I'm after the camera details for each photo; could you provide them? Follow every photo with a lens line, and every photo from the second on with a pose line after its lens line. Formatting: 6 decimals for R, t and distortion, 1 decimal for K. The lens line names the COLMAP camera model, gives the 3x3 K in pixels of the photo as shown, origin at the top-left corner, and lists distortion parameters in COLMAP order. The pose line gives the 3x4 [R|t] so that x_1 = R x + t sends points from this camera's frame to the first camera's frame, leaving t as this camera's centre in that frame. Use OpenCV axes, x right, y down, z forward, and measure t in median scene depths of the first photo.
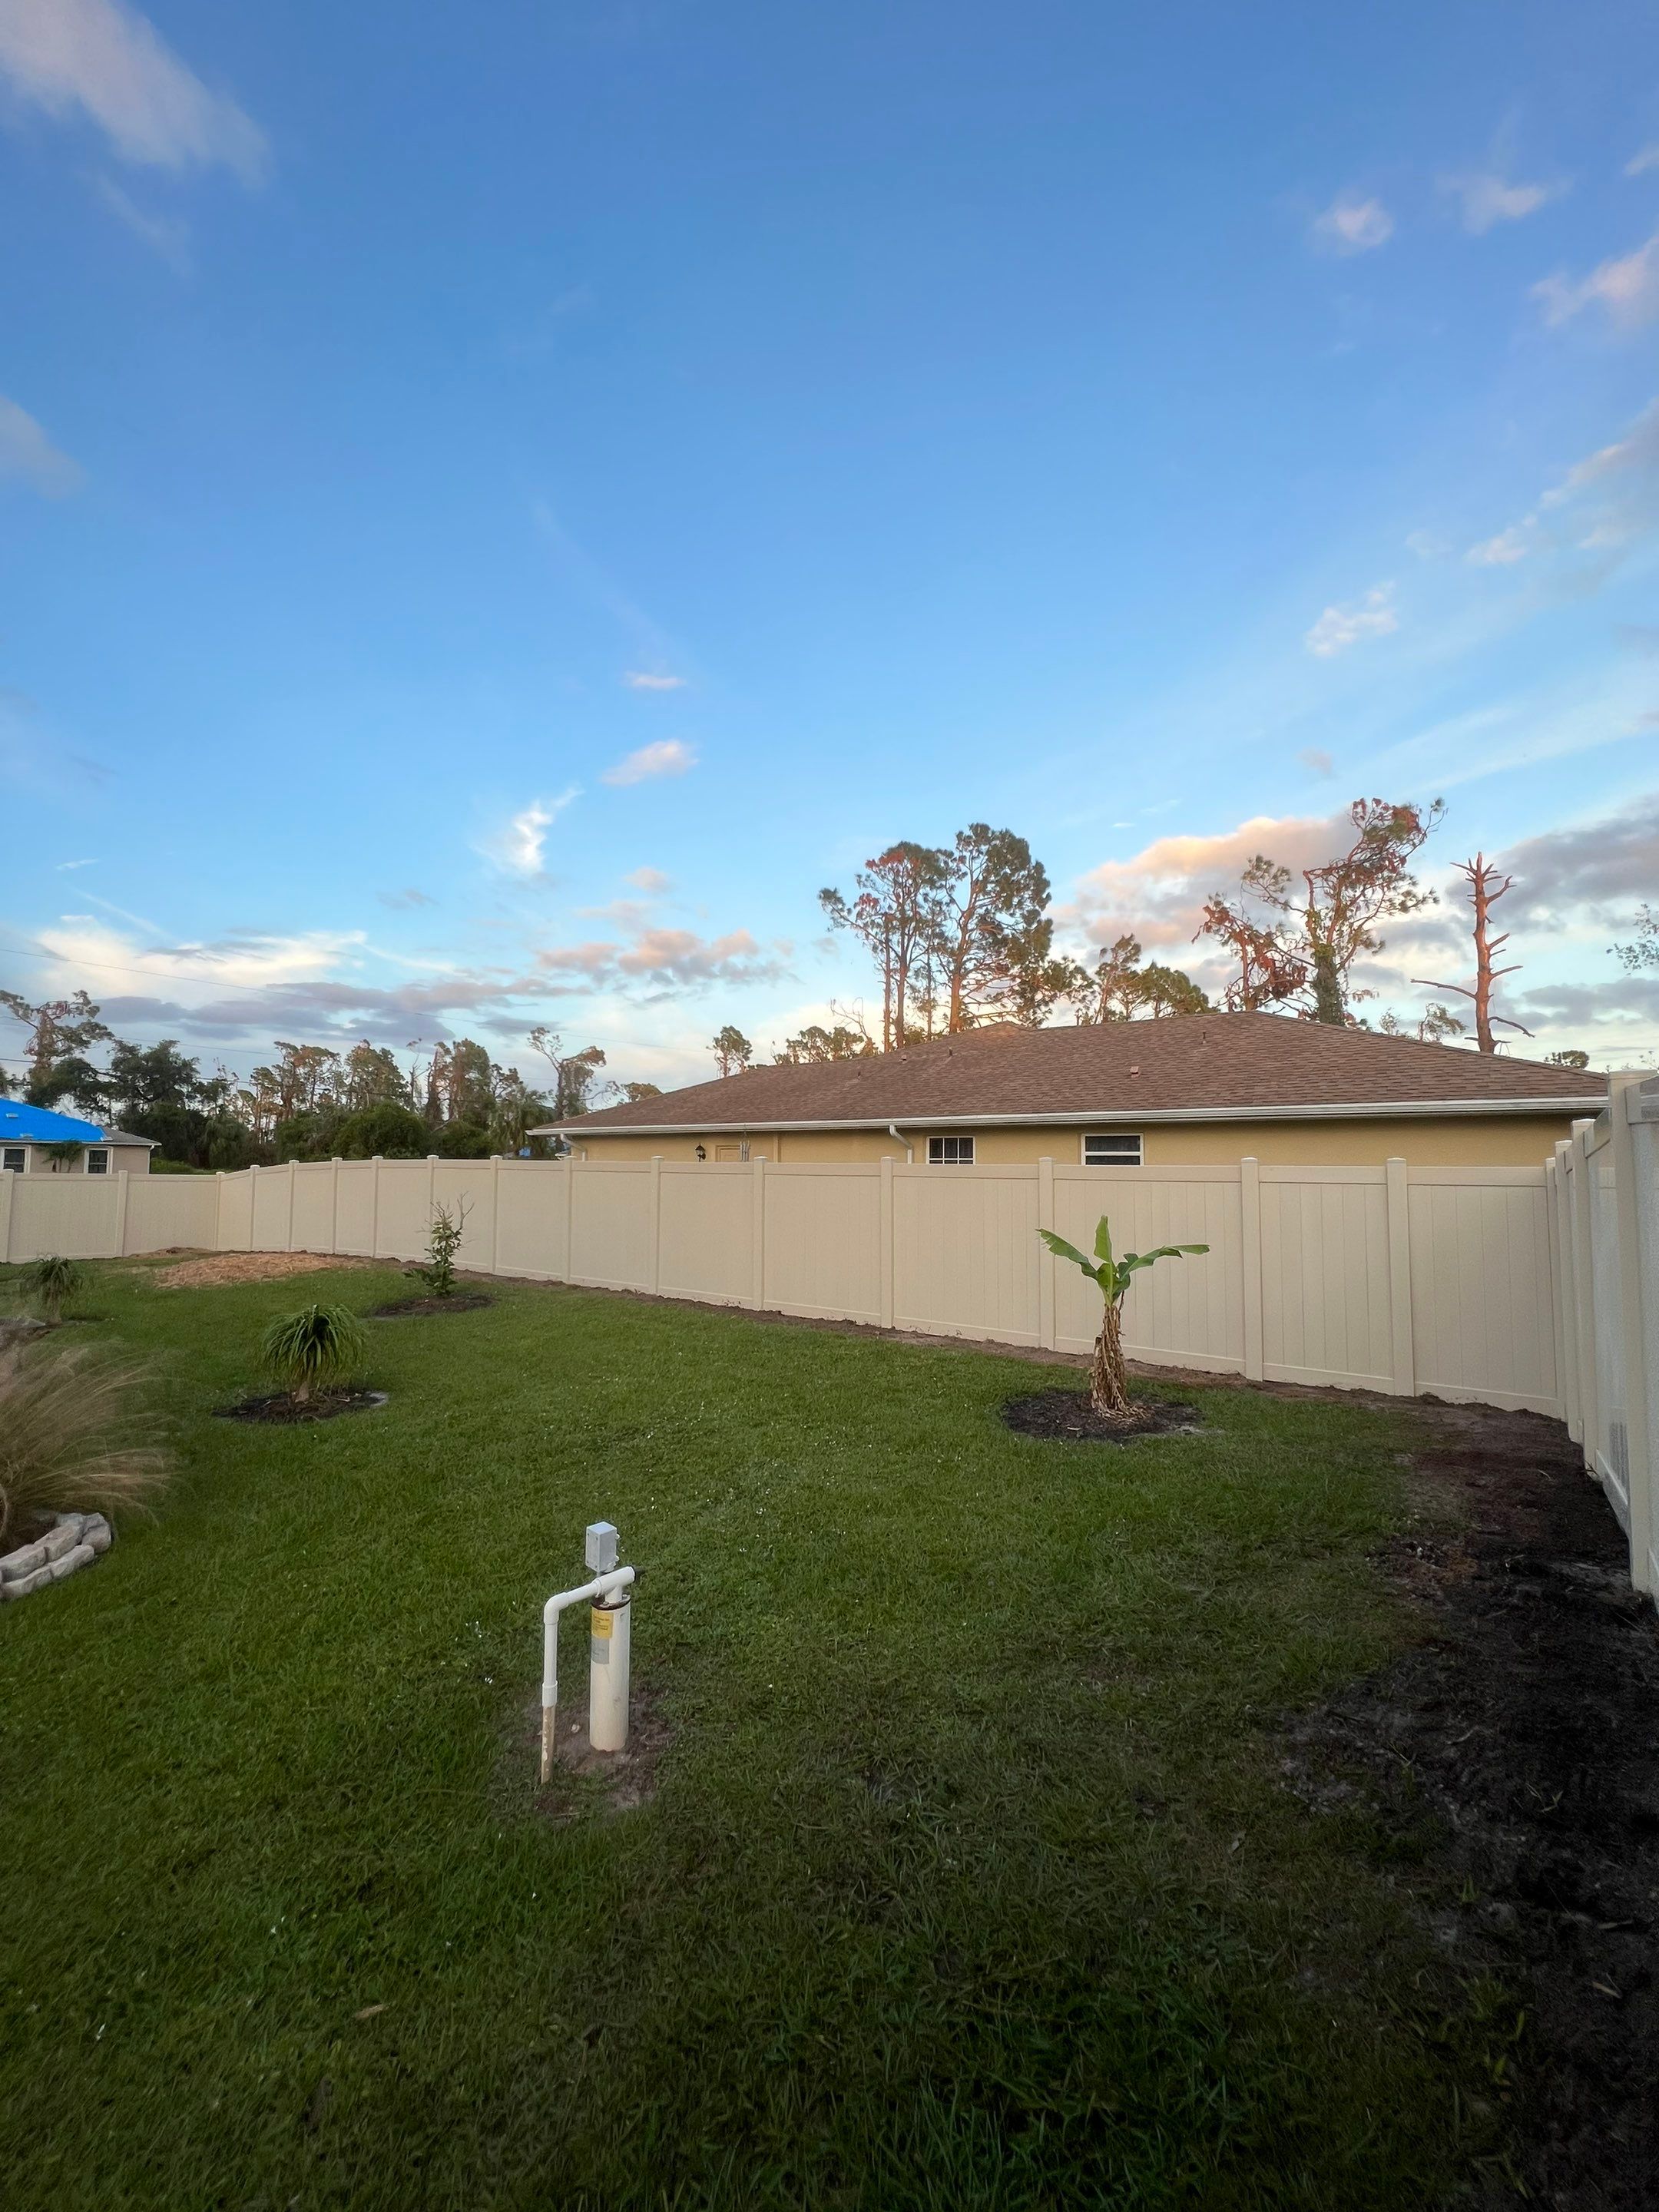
lens RADIAL K [[895.5, 0, 826.5], [0, 895.5, 1092.1], [0, 0, 1]] dist [-0.001074, -0.000005]
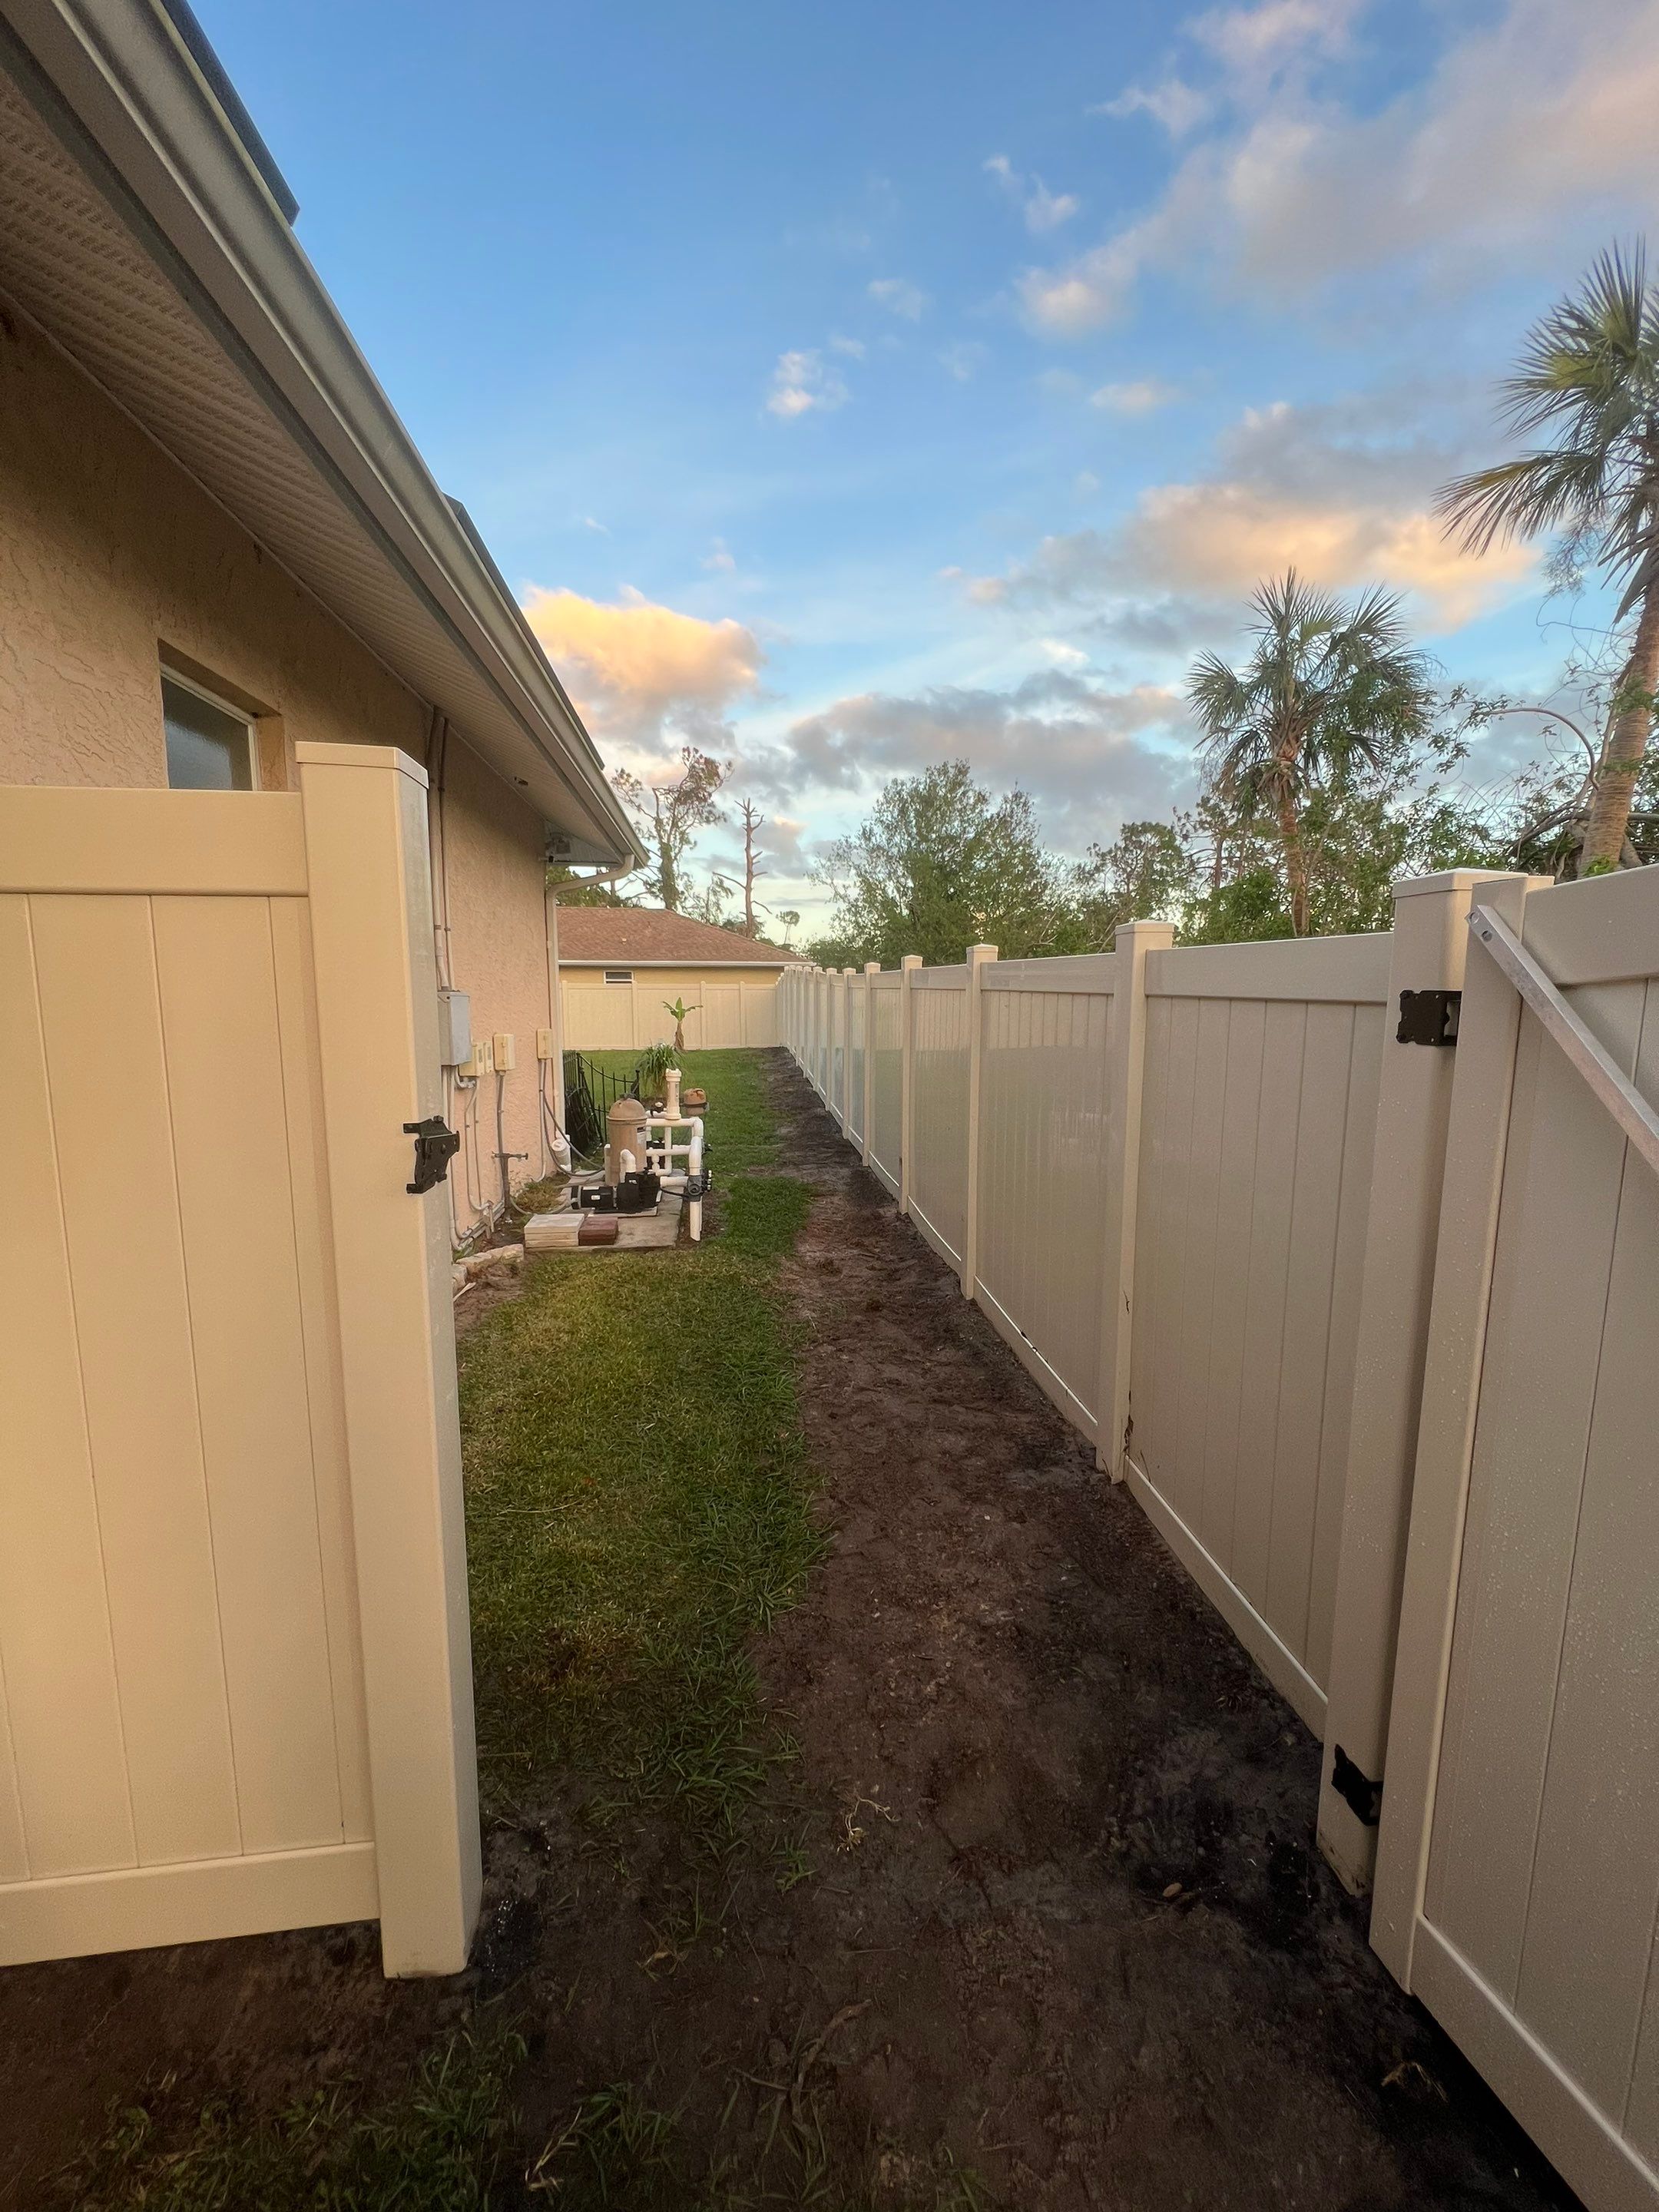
lens RADIAL K [[895.5, 0, 826.5], [0, 895.5, 1092.1], [0, 0, 1]] dist [-0.001074, -0.000005]
pose [[0.738961, -0.087533, 0.668038, -0.295120], [-0.041153, 0.983809, 0.174431, -0.021792], [-0.672490, -0.156389, 0.723395, -0.353764]]
